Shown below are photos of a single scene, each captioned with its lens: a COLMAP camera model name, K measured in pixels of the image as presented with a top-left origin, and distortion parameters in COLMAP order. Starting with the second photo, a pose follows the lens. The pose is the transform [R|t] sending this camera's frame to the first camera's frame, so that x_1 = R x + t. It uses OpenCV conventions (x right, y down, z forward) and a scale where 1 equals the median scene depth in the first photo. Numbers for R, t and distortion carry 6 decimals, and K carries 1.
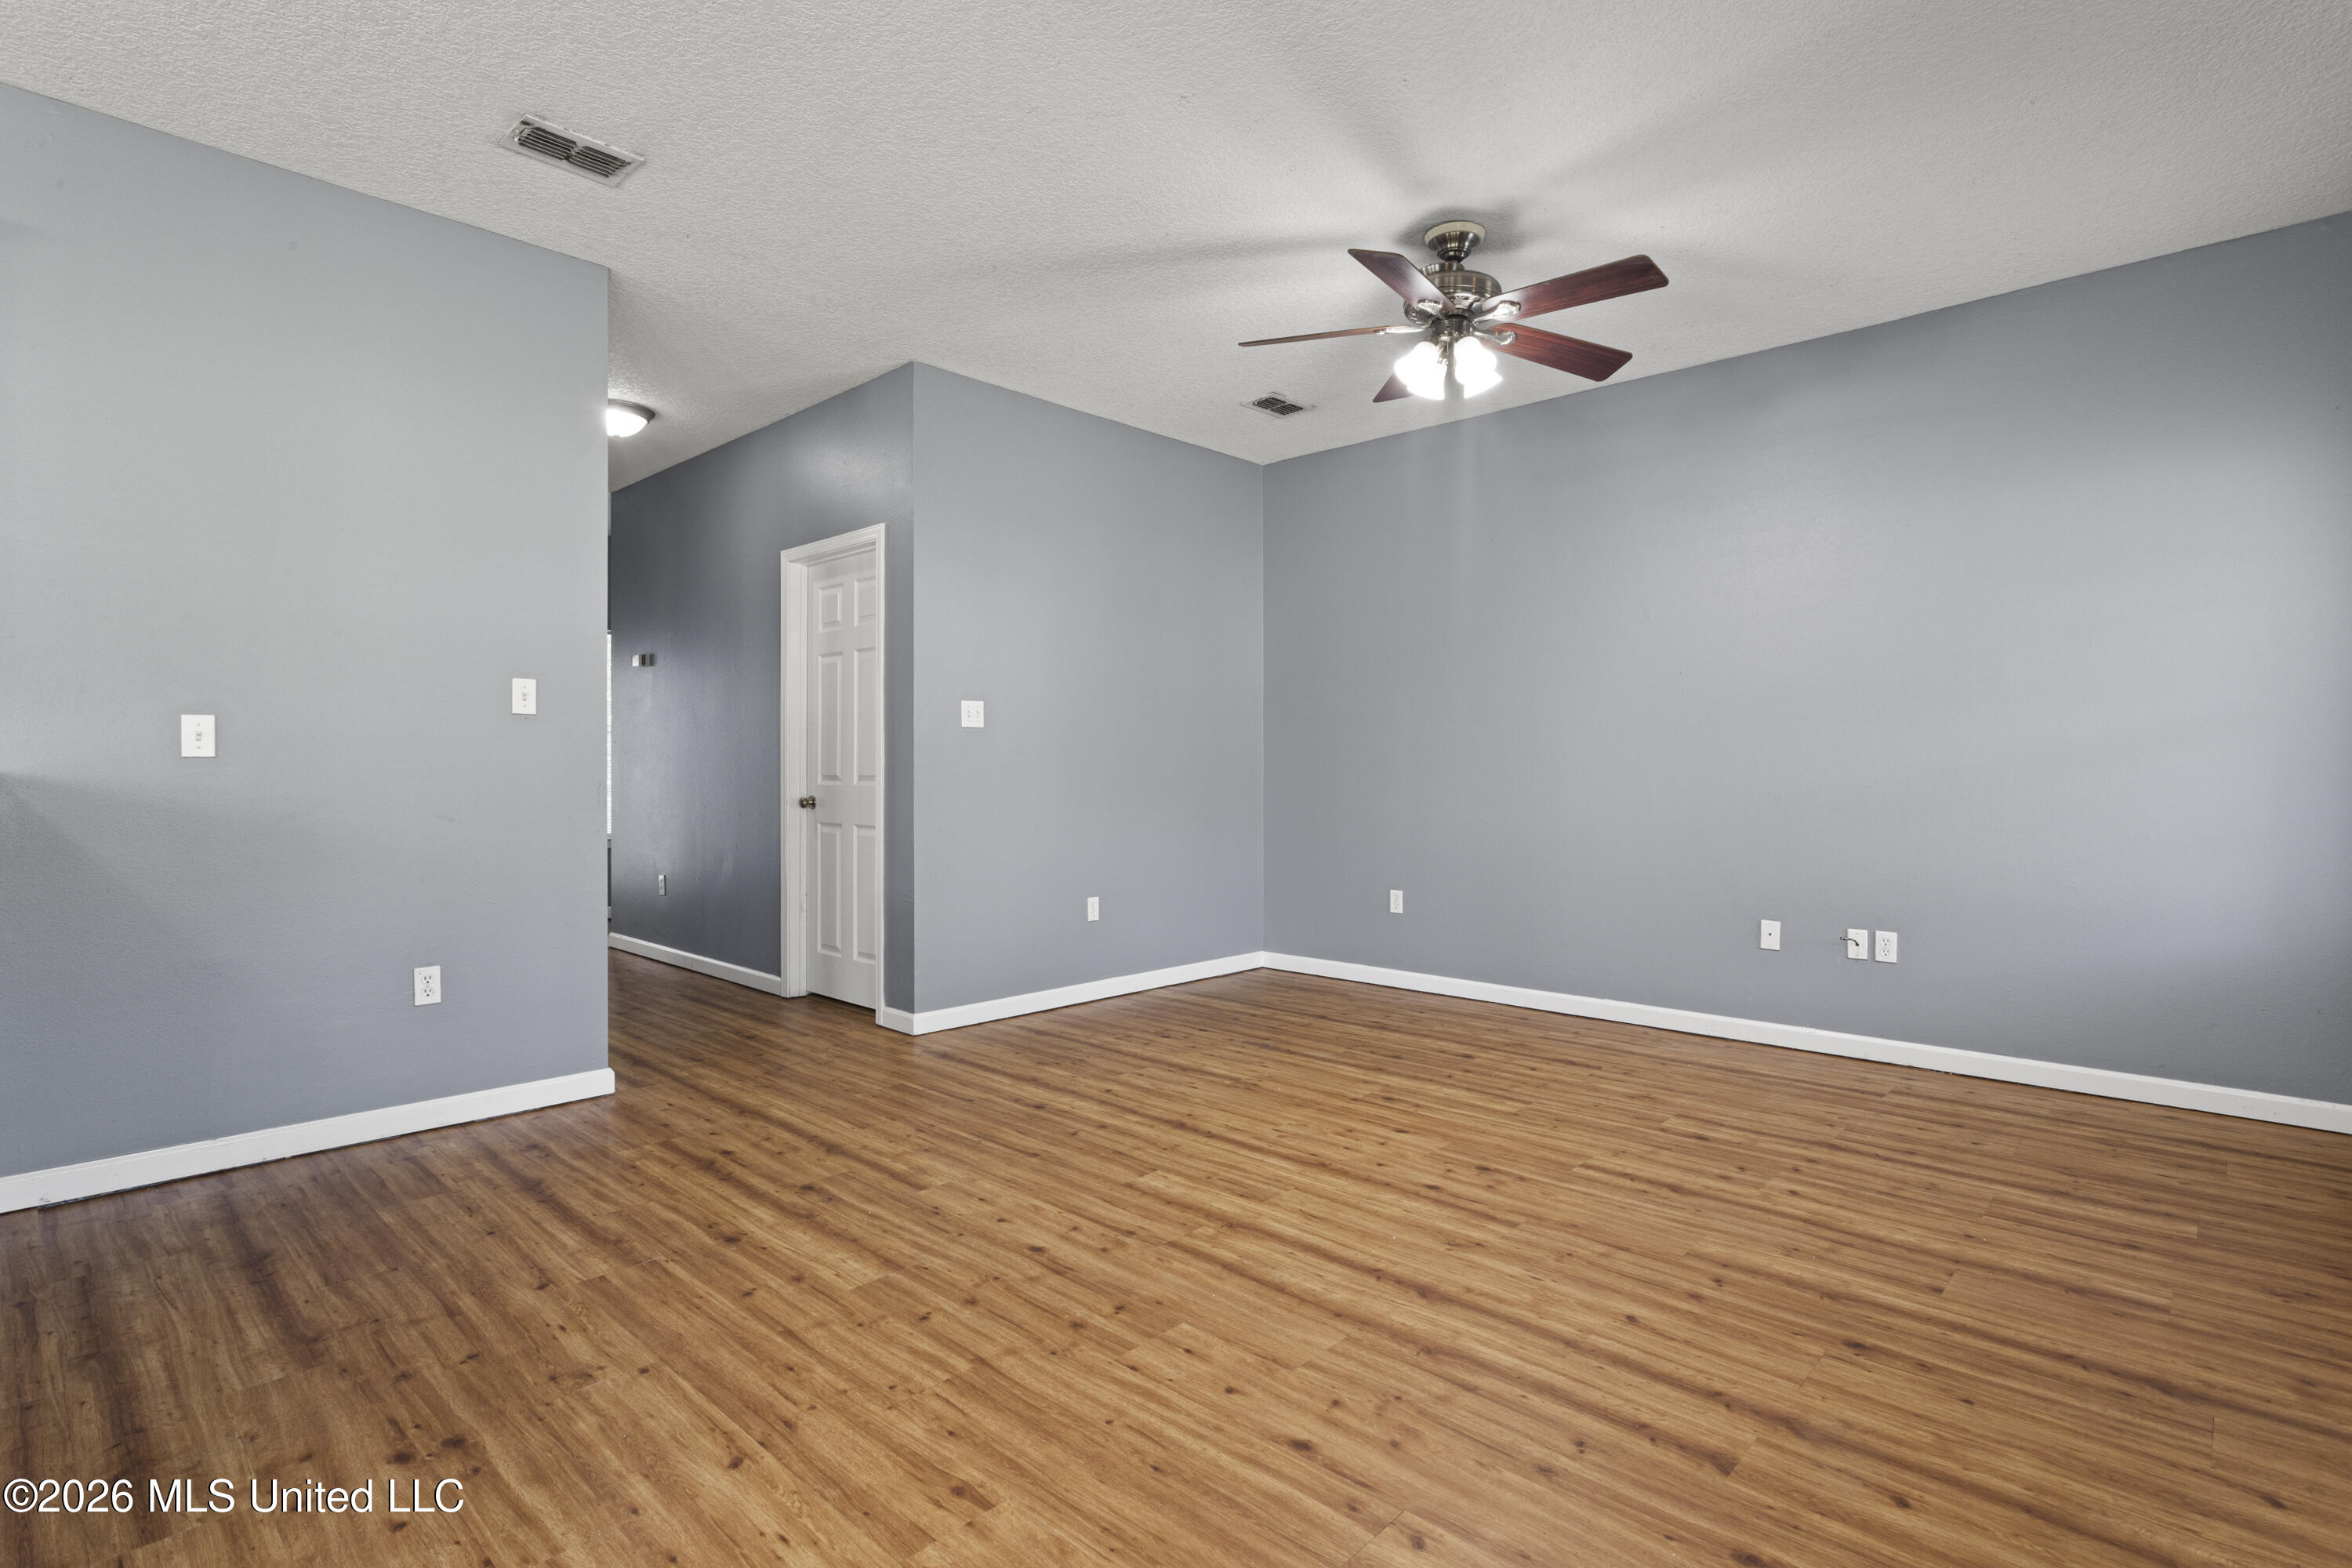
lens RADIAL K [[1147.1, 0, 1165.2], [0, 1147.1, 770.5], [0, 0, 1]] dist [-0.012487, 0.002991]
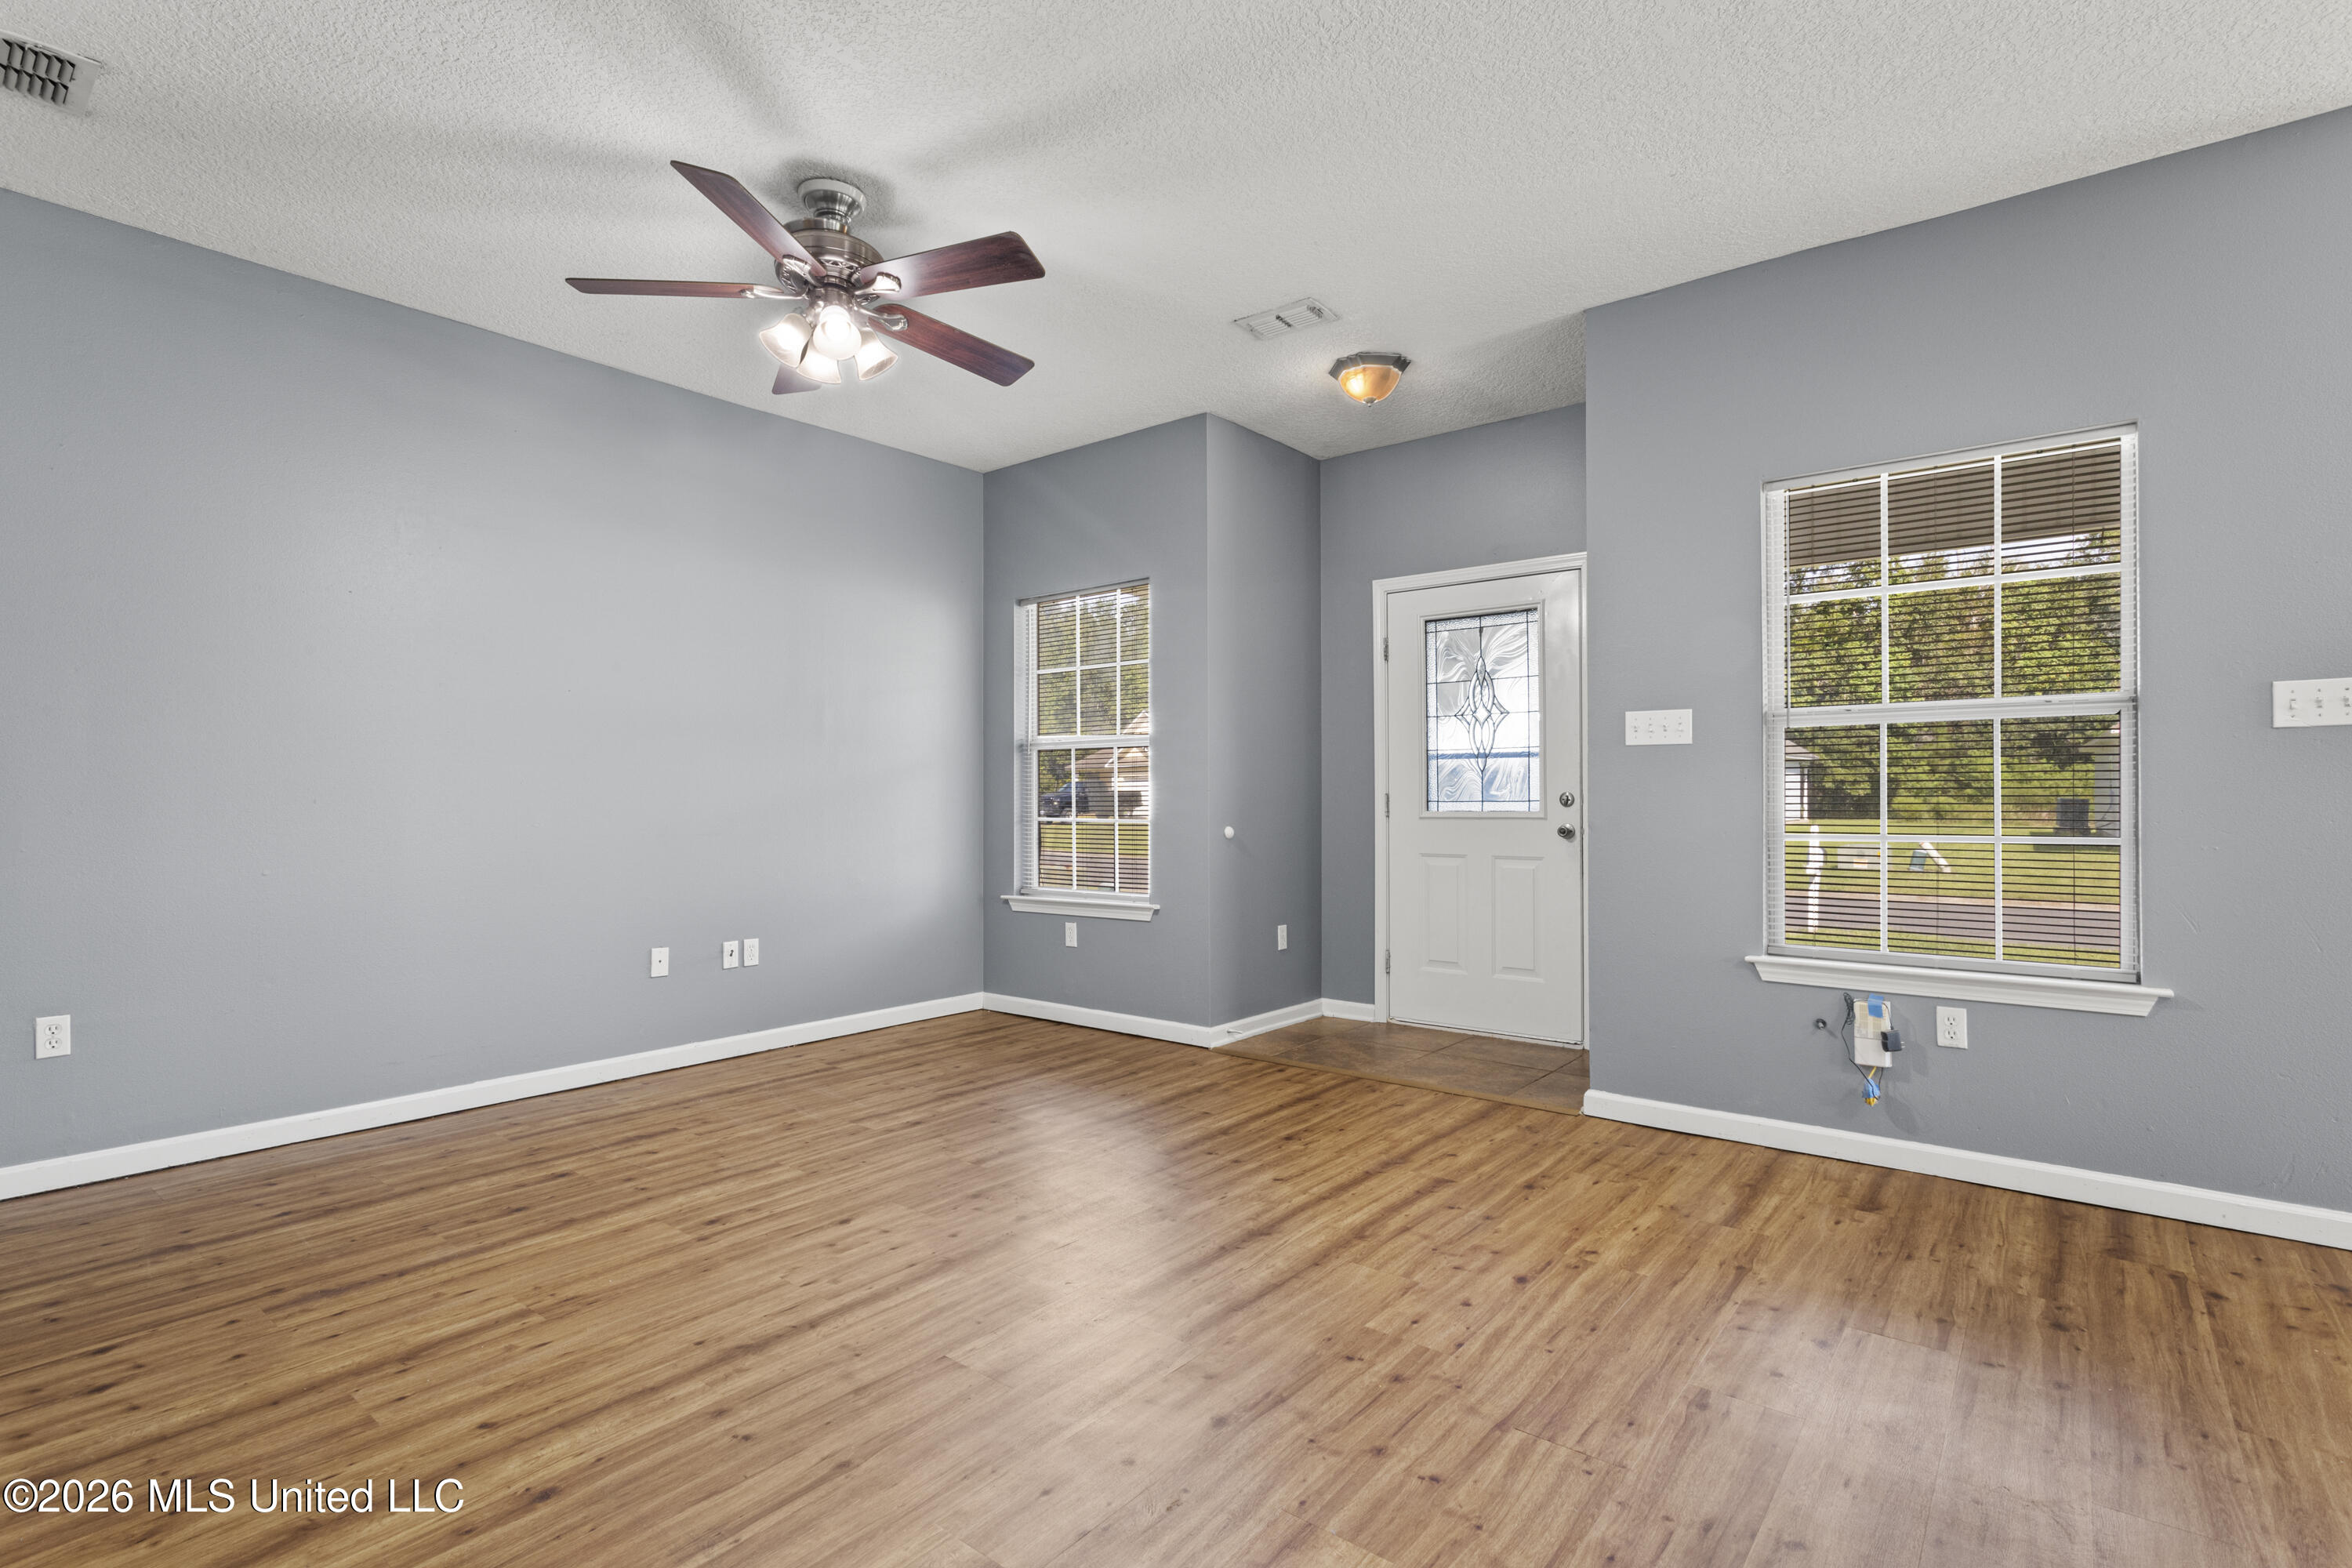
lens RADIAL K [[1114.4, 0, 1165.3], [0, 1114.4, 797.5], [0, 0, 1]] dist [-0.000230, 0.002742]
pose [[-0.079526, -0.001211, 0.996832, -0.745647], [0.004990, 0.999986, 0.001613, -0.003178], [-0.996820, 0.005102, -0.079519, 0.951730]]
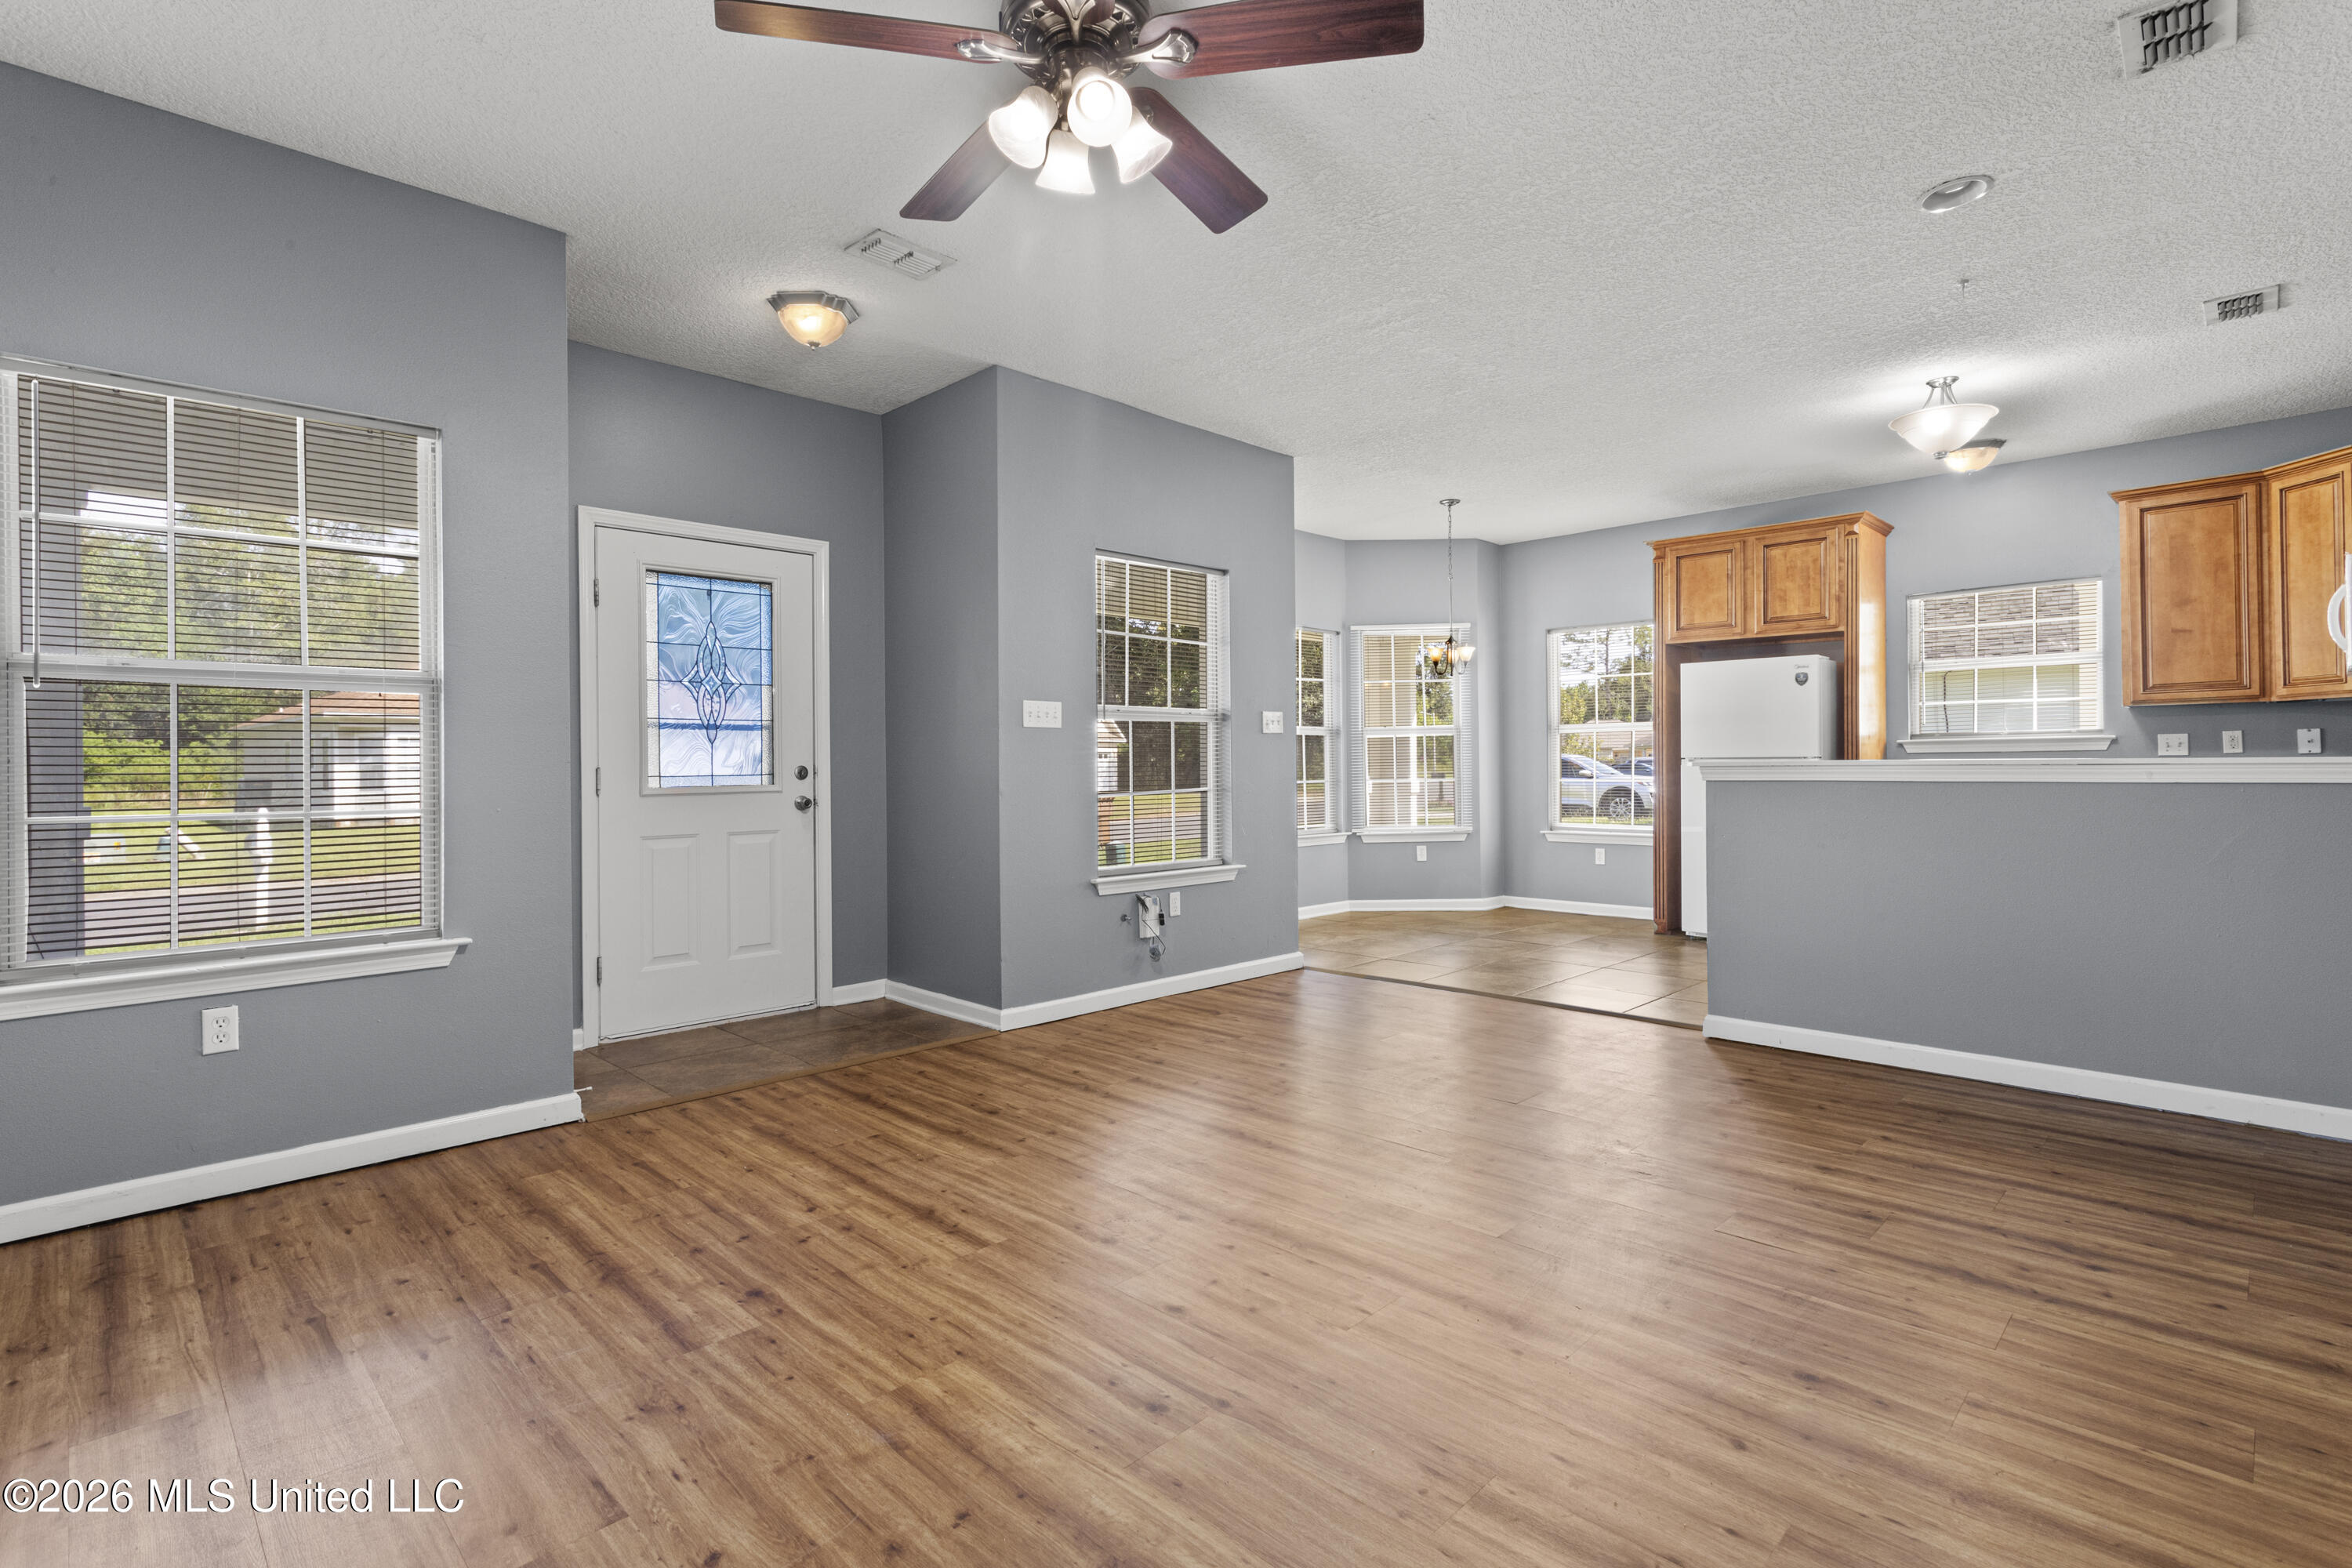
lens RADIAL K [[1114.4, 0, 1157.1], [0, 1114.4, 753.7], [0, 0, 1]] dist [-0.000230, 0.002742]
pose [[-0.999303, 0.008840, 0.036270, 0.219599], [0.008521, 0.999924, -0.008939, -0.002589], [-0.036346, -0.008623, -0.999302, 1.903587]]
